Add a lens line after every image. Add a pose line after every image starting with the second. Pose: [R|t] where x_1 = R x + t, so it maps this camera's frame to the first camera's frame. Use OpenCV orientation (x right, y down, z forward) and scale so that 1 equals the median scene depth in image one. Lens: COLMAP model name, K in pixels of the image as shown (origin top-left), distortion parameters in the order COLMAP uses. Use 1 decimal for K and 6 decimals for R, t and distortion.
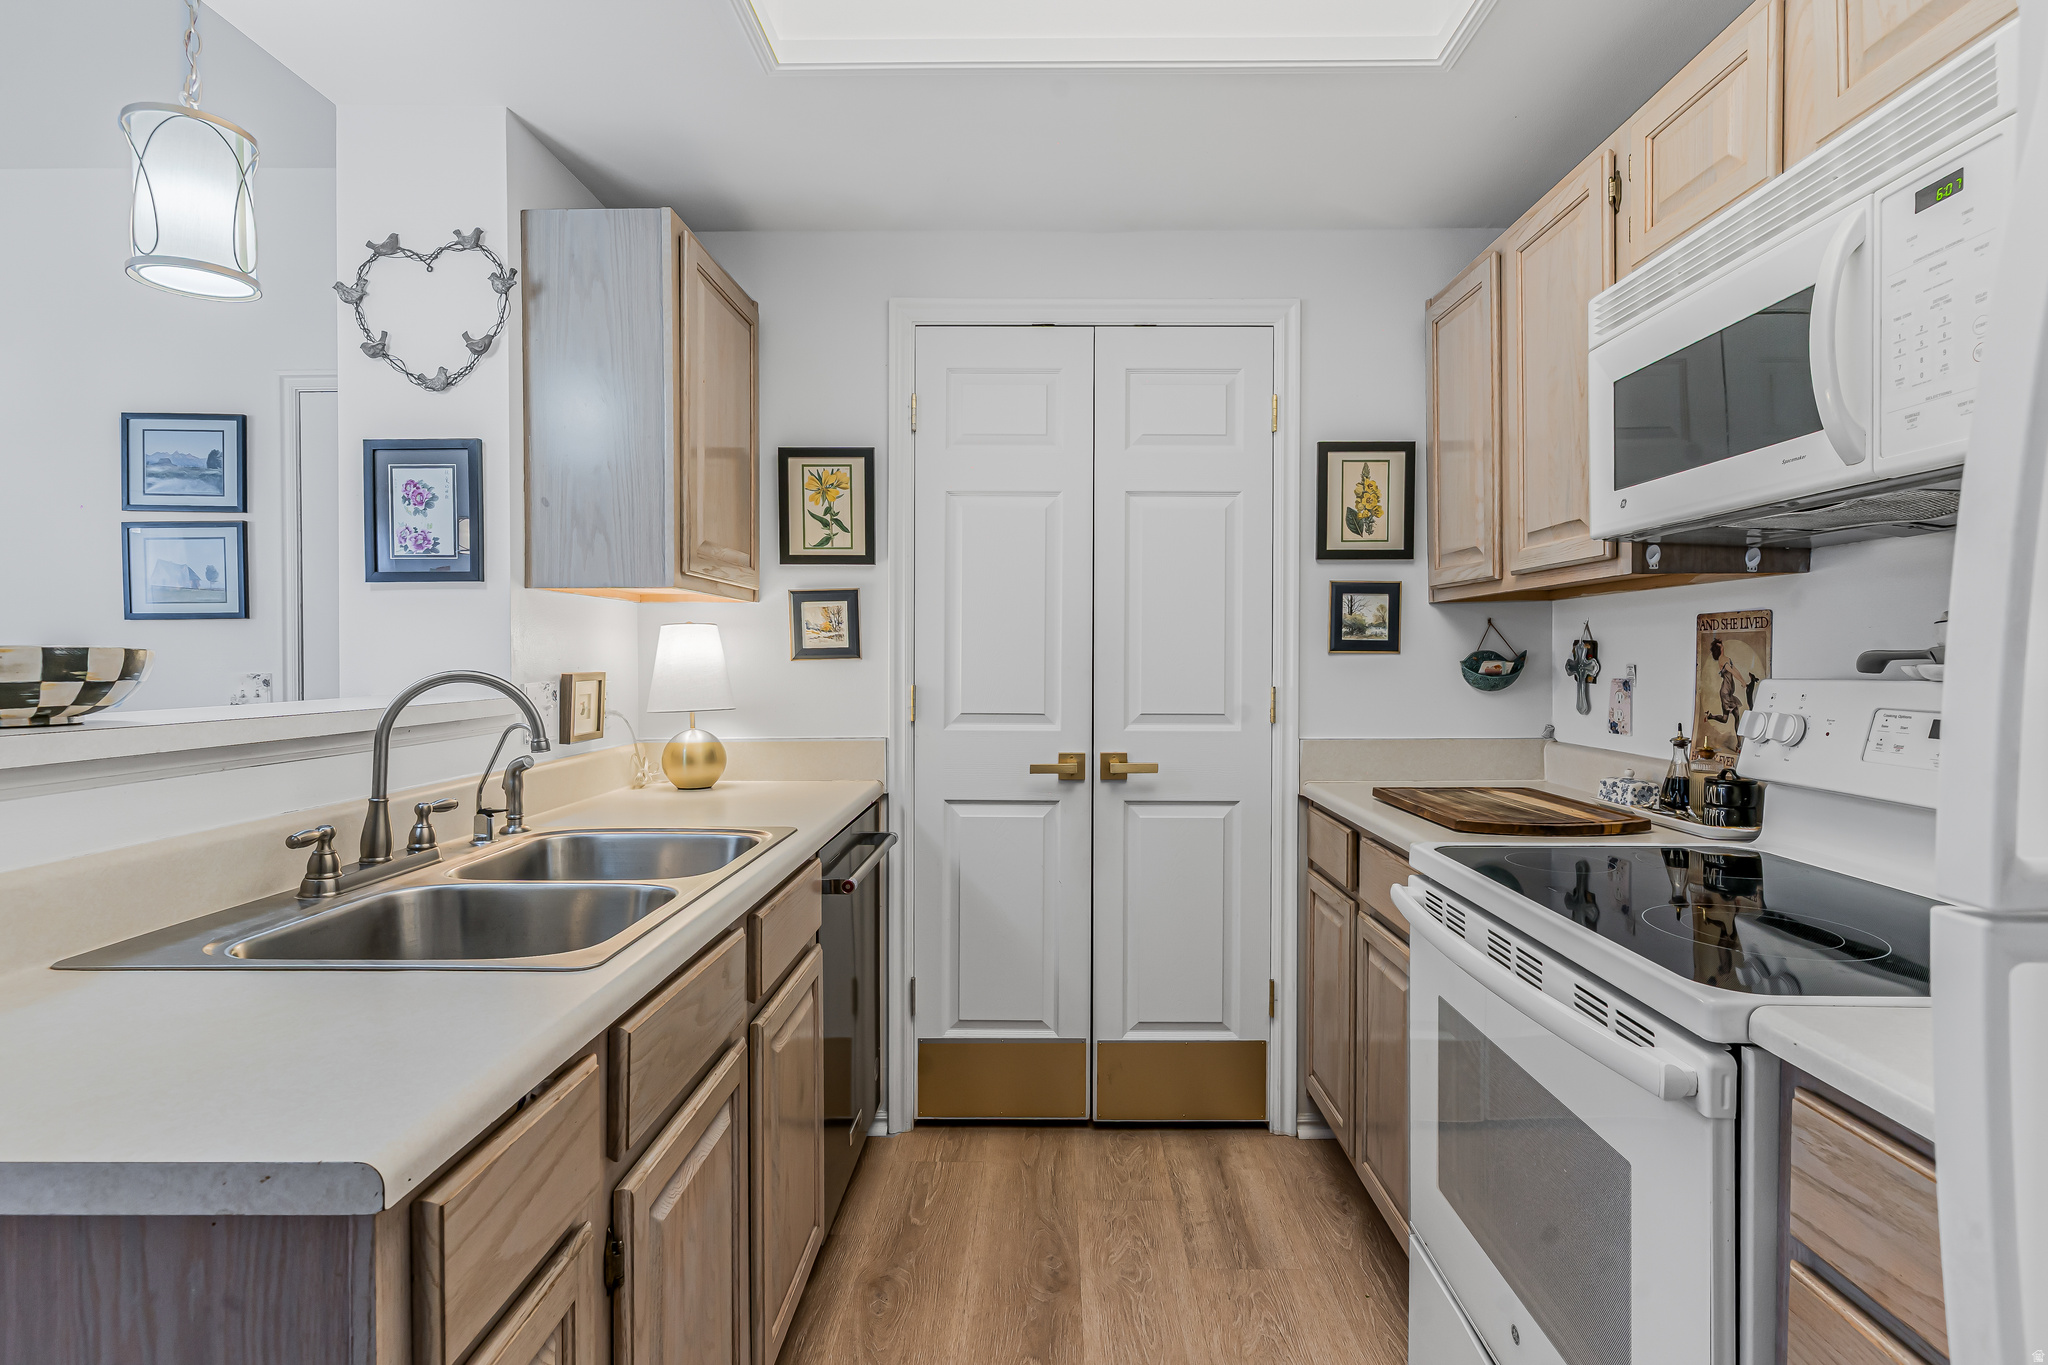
lens RADIAL K [[978.8, 0, 1045.4], [0, 978.8, 664.5], [0, 0, 1]] dist [-0.000233, 0.000248]
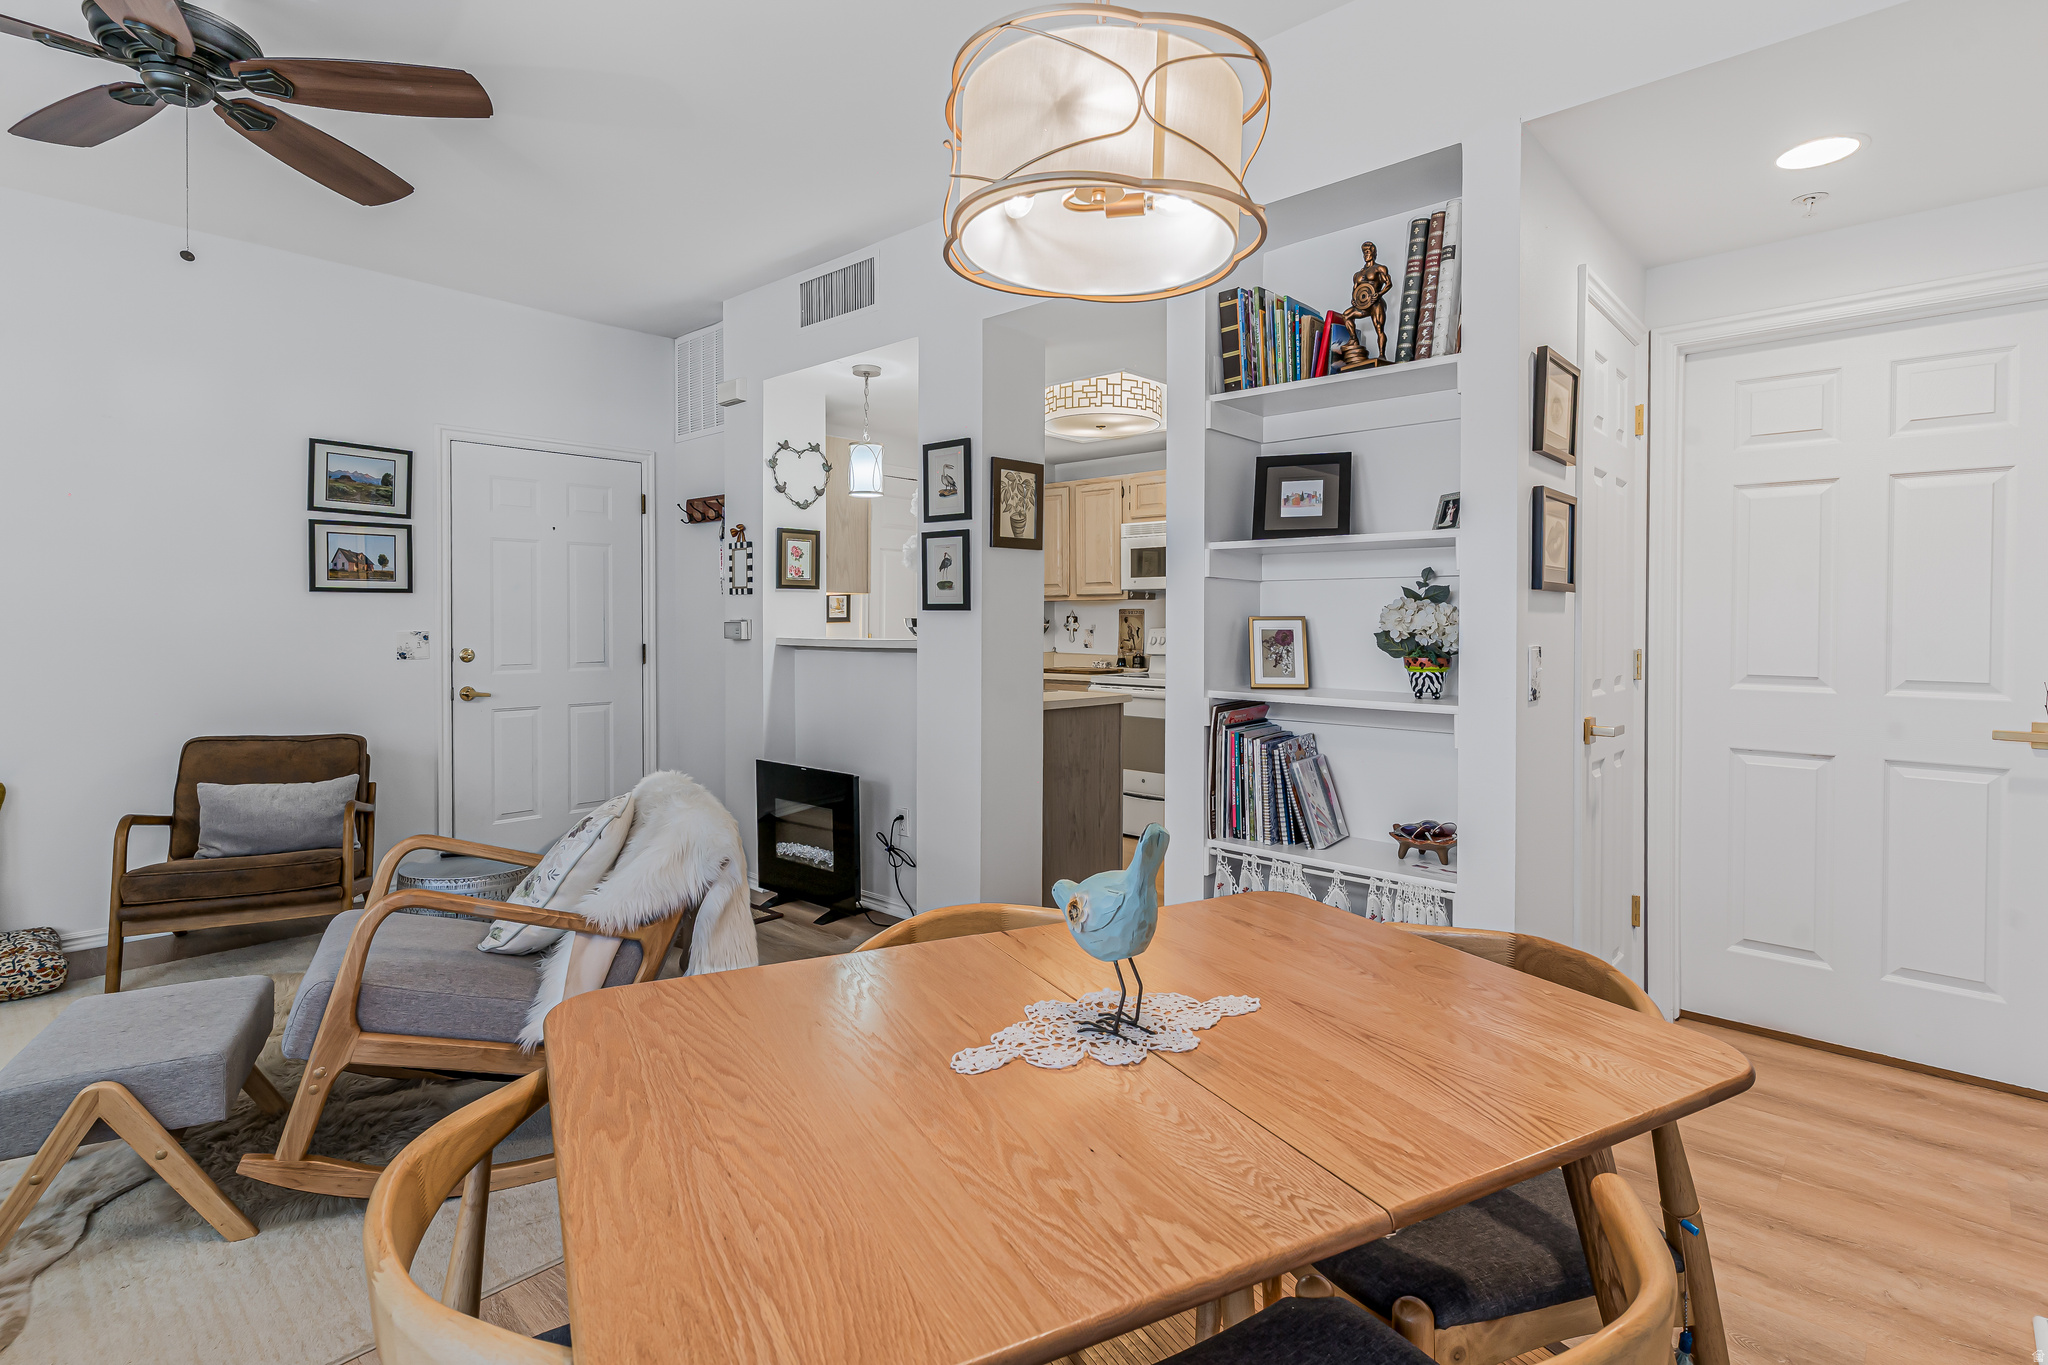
lens RADIAL K [[993.0, 0, 1022.9], [0, 993.0, 627.7], [0, 0, 1]] dist [0.003355, -0.007010]
pose [[0.670386, -0.002001, 0.742009, -1.659882], [0.003005, 0.999995, -0.000018, 0.008485], [-0.742006, 0.002242, 0.670389, -0.819089]]
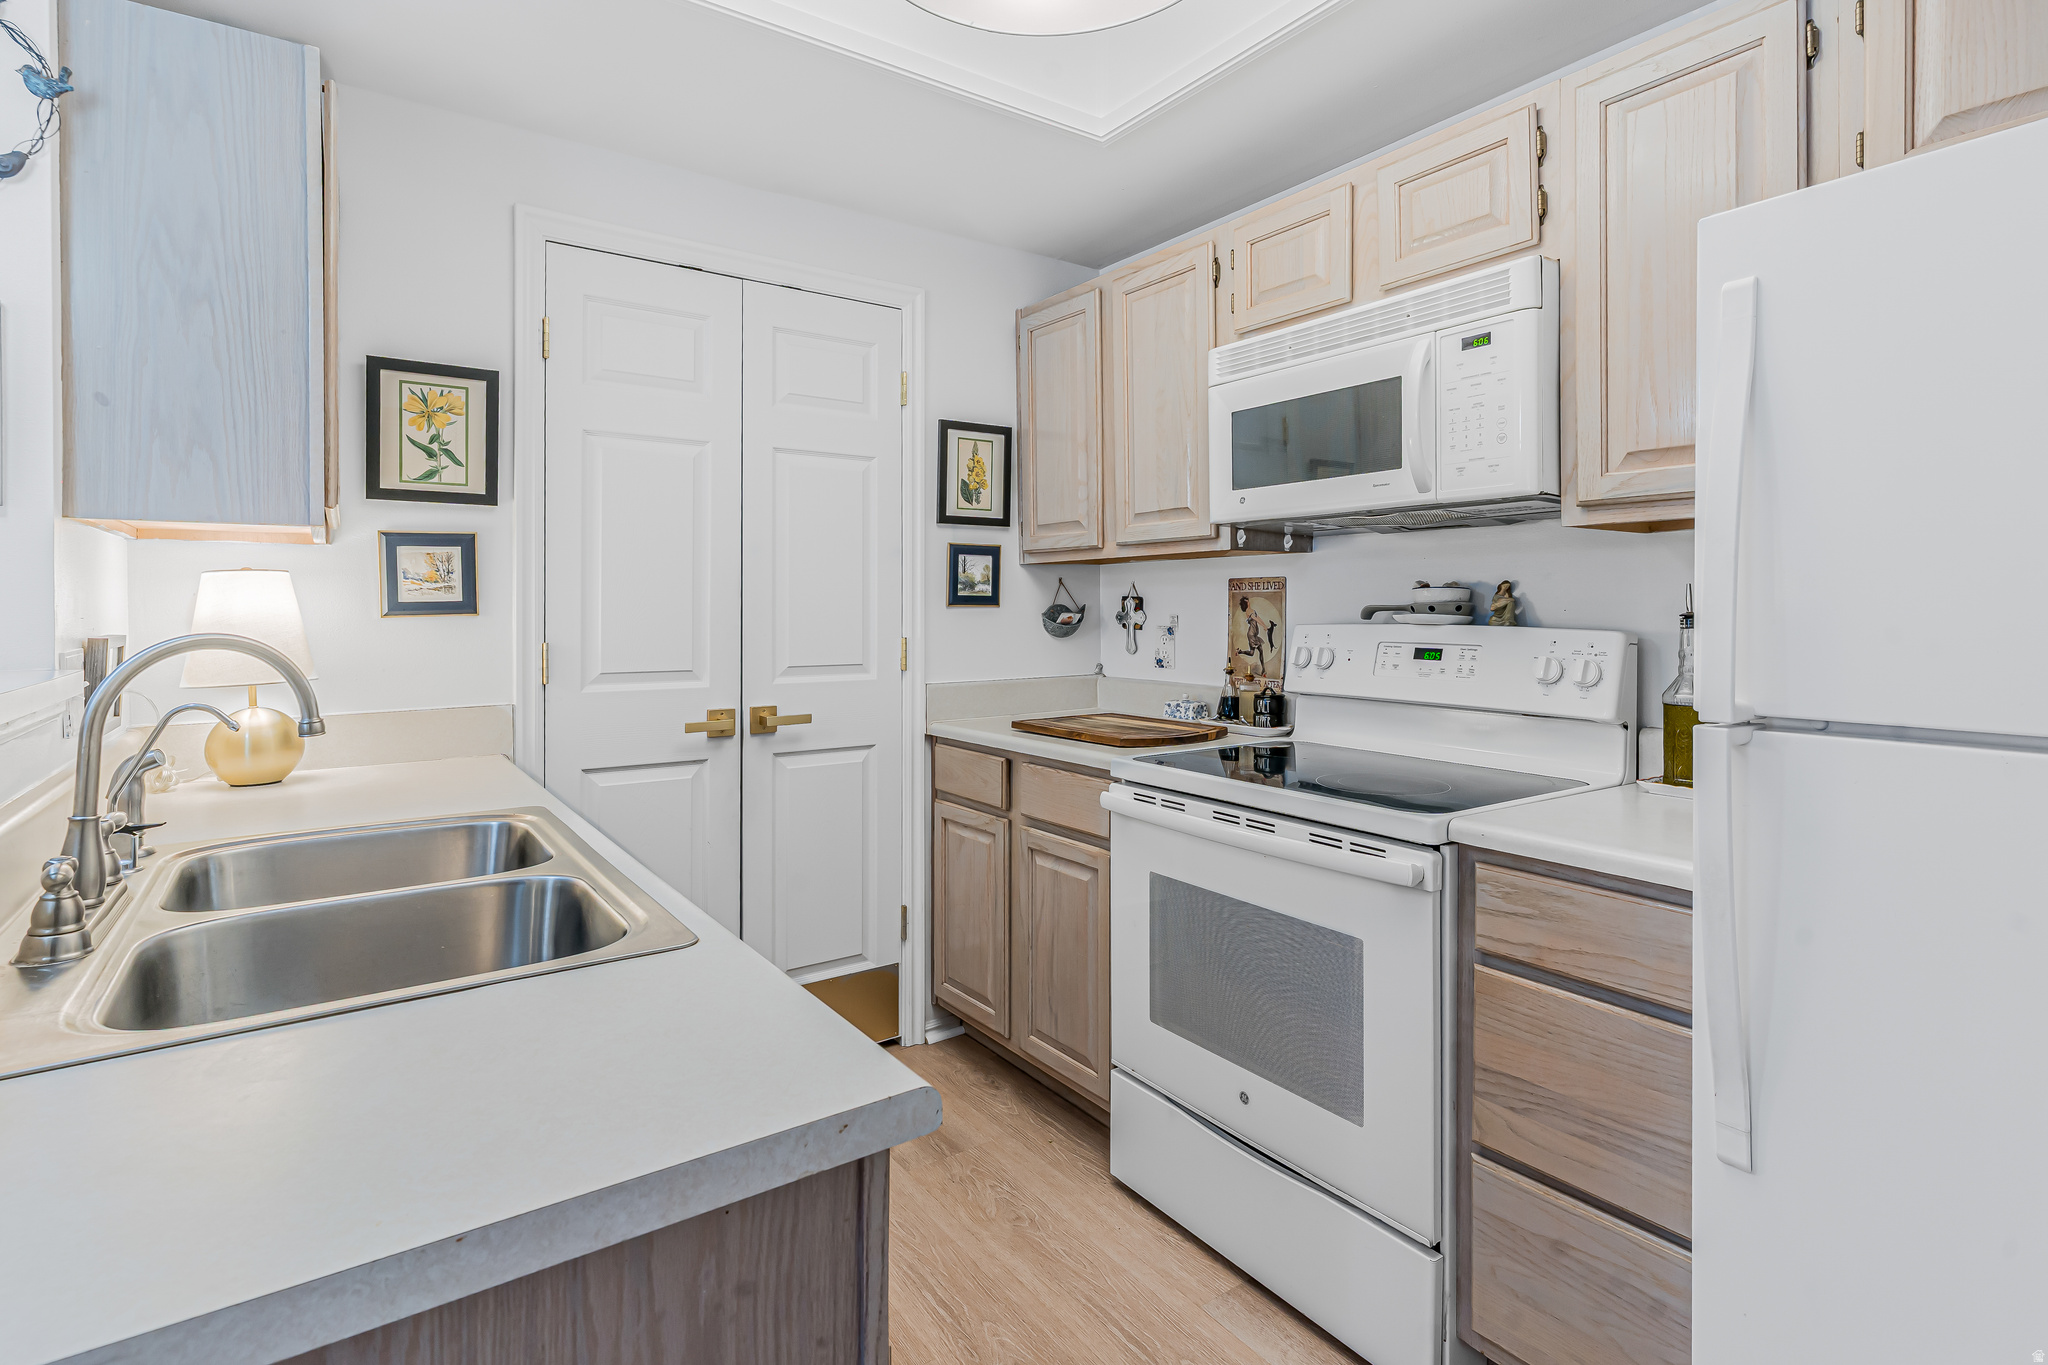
lens RADIAL K [[999.8, 0, 1021.7], [0, 999.8, 608.2], [0, 0, 1]] dist [0.001268, 0.000644]
pose [[0.817051, -0.002911, 0.576558, -0.319283], [0.007476, 0.999957, -0.005546, -0.002892], [-0.576517, 0.008842, 0.817037, 0.008408]]
